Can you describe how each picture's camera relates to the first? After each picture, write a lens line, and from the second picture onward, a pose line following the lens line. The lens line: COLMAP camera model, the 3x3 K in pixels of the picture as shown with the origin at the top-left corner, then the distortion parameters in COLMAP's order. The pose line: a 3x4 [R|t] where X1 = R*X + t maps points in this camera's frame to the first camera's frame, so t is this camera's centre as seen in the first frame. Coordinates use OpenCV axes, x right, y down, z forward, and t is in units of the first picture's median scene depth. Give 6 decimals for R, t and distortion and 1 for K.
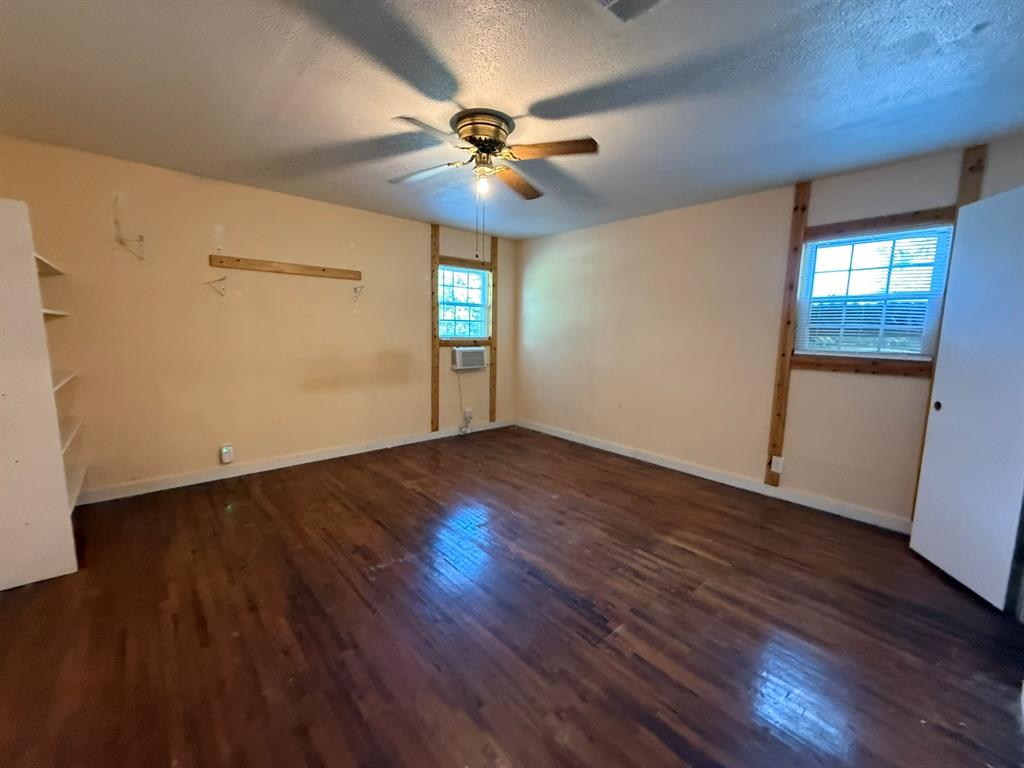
lens RADIAL K [[406.8, 0, 508.8], [0, 406.8, 385.7], [0, 0, 1]] dist [-0.000300, -0.000099]
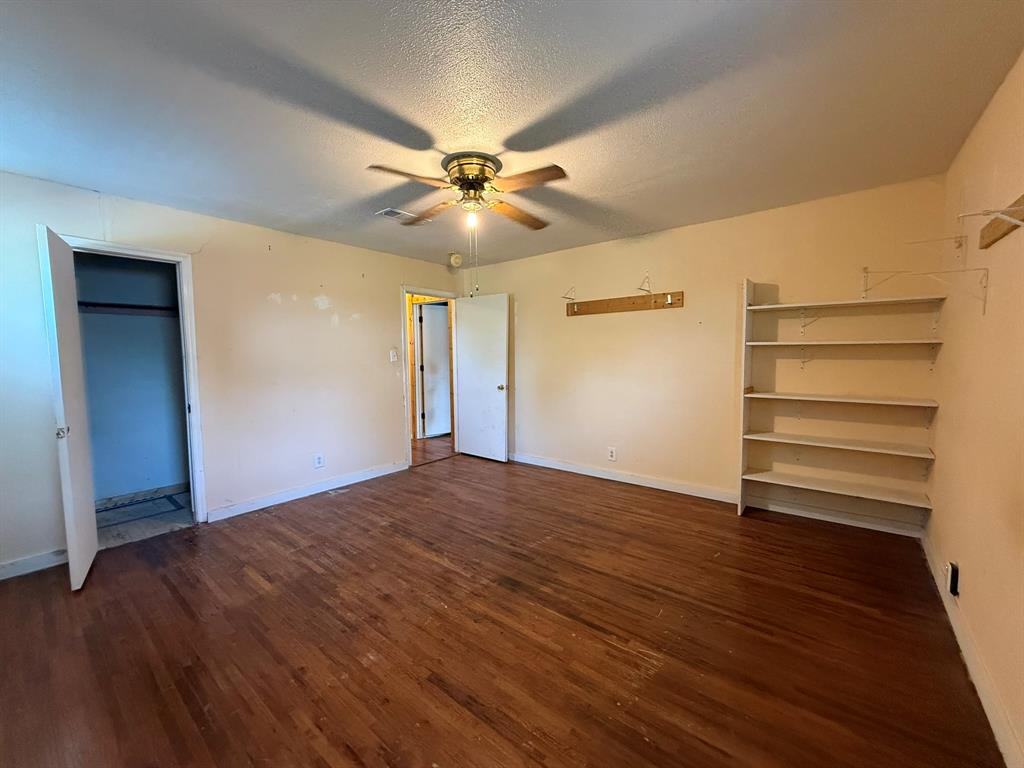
lens RADIAL K [[406.8, 0, 510.4], [0, 406.8, 386.4], [0, 0, 1]] dist [-0.000300, -0.000099]
pose [[-0.986087, 0.009031, -0.165987, 0.012473], [-0.028658, 0.974337, 0.223261, -0.220368], [0.163743, 0.224912, -0.960522, 1.508383]]
